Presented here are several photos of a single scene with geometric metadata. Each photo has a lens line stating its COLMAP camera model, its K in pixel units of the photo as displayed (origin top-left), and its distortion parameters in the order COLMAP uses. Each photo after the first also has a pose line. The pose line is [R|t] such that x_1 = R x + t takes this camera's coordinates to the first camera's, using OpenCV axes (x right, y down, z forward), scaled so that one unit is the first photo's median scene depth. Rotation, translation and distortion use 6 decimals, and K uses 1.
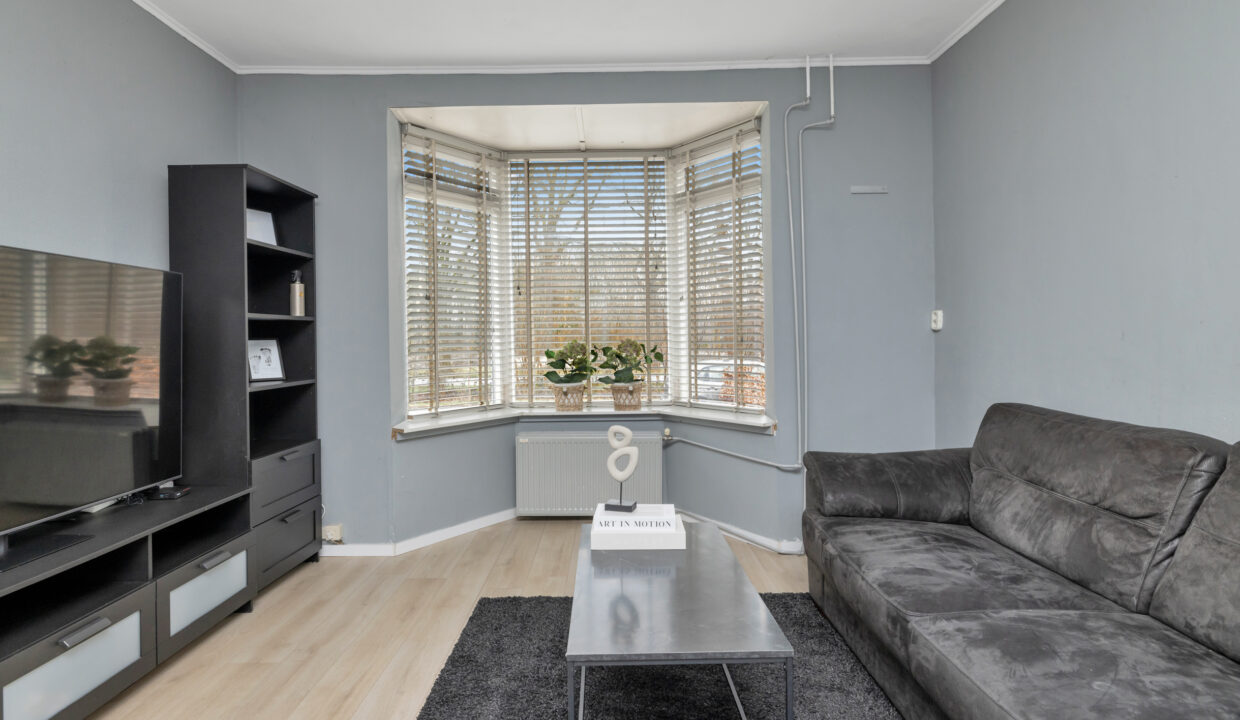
lens RADIAL K [[637.5, 0, 612.3], [0, 637.5, 336.5], [0, 0, 1]] dist [0.001385, 0.000739]
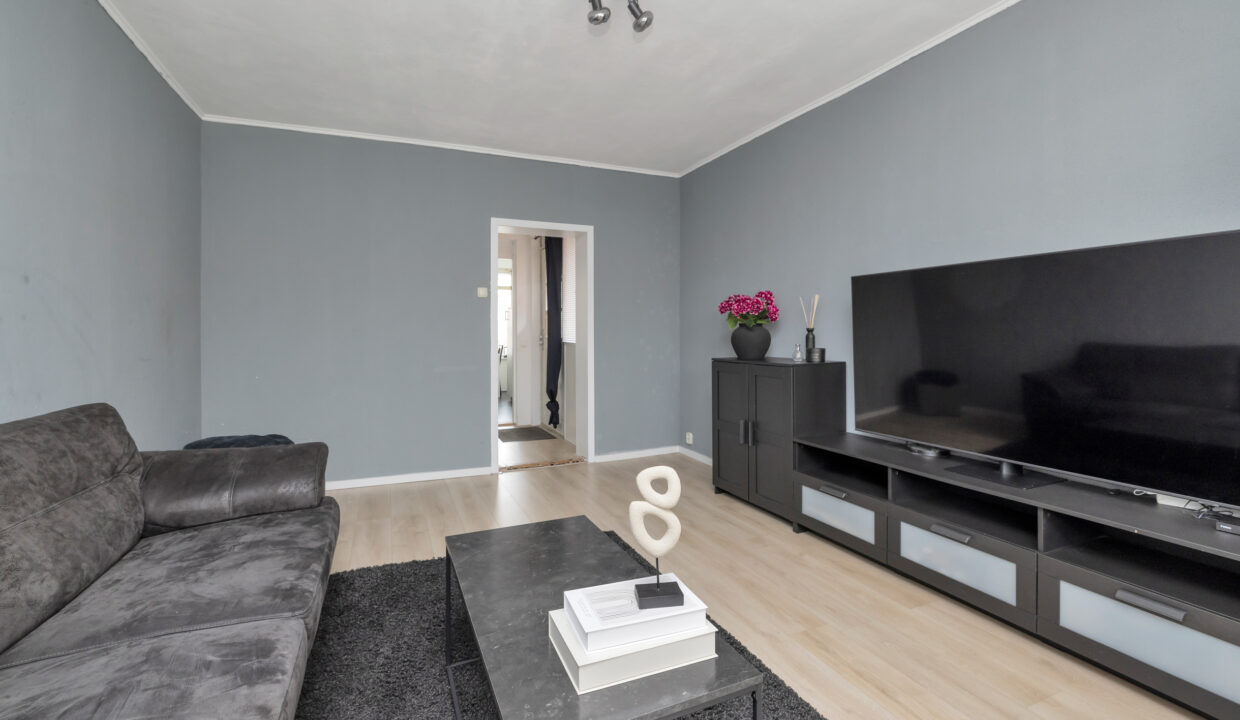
lens RADIAL K [[542.8, 0, 614.8], [0, 542.8, 355.9], [0, 0, 1]] dist [0.002444, 0.000196]
pose [[-0.928783, 0.025501, -0.369746, 0.152691], [0.012407, 0.999210, 0.037750, 0.011416], [0.370417, 0.030474, -0.928366, 0.957311]]
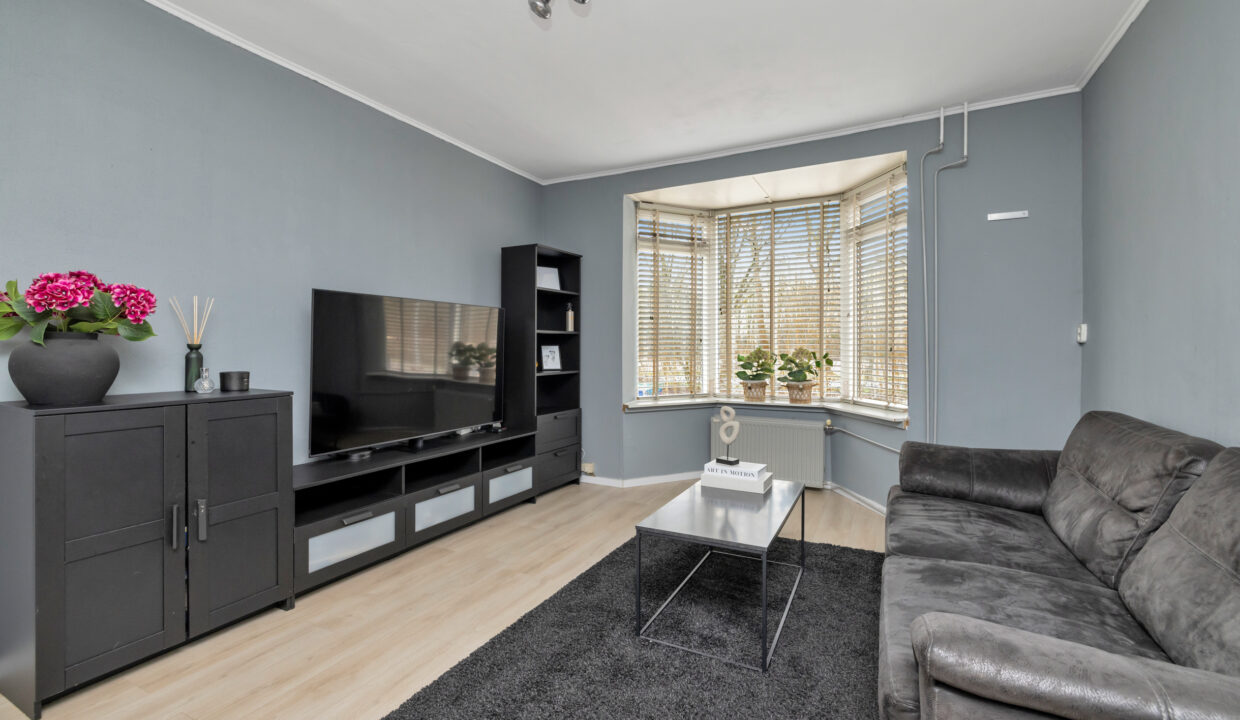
lens RADIAL K [[536.7, 0, 620.6], [0, 536.7, 338.0], [0, 0, 1]] dist [0.012885, -0.000115]
pose [[0.886835, 0.003078, -0.462076, 0.240747], [-0.008312, 0.999922, -0.009290, -0.003087], [0.462011, 0.012080, 0.886792, -0.144698]]
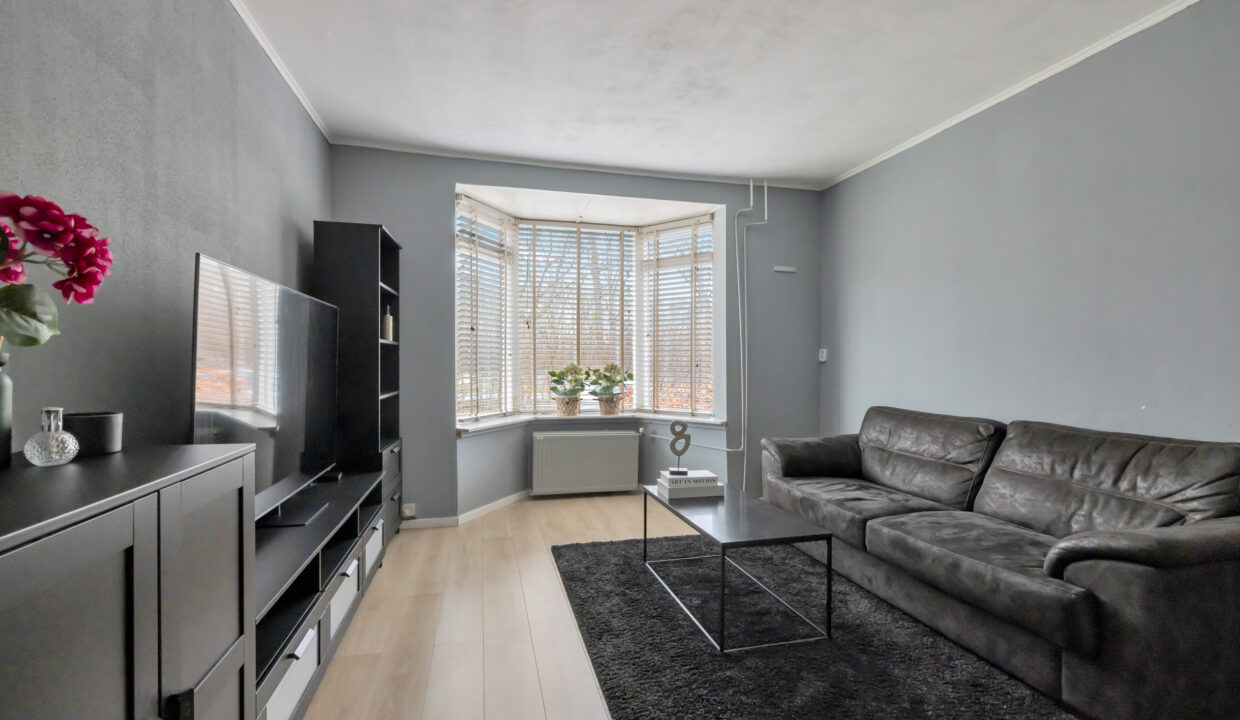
lens RADIAL K [[539.0, 0, 616.3], [0, 539.0, 358.9], [0, 0, 1]] dist [-0.000044, 0.000014]
pose [[0.967345, 0.019795, 0.252689, -0.309035], [-0.018801, 0.999803, -0.006347, 0.001603], [-0.252765, 0.001389, 0.967527, -0.152406]]
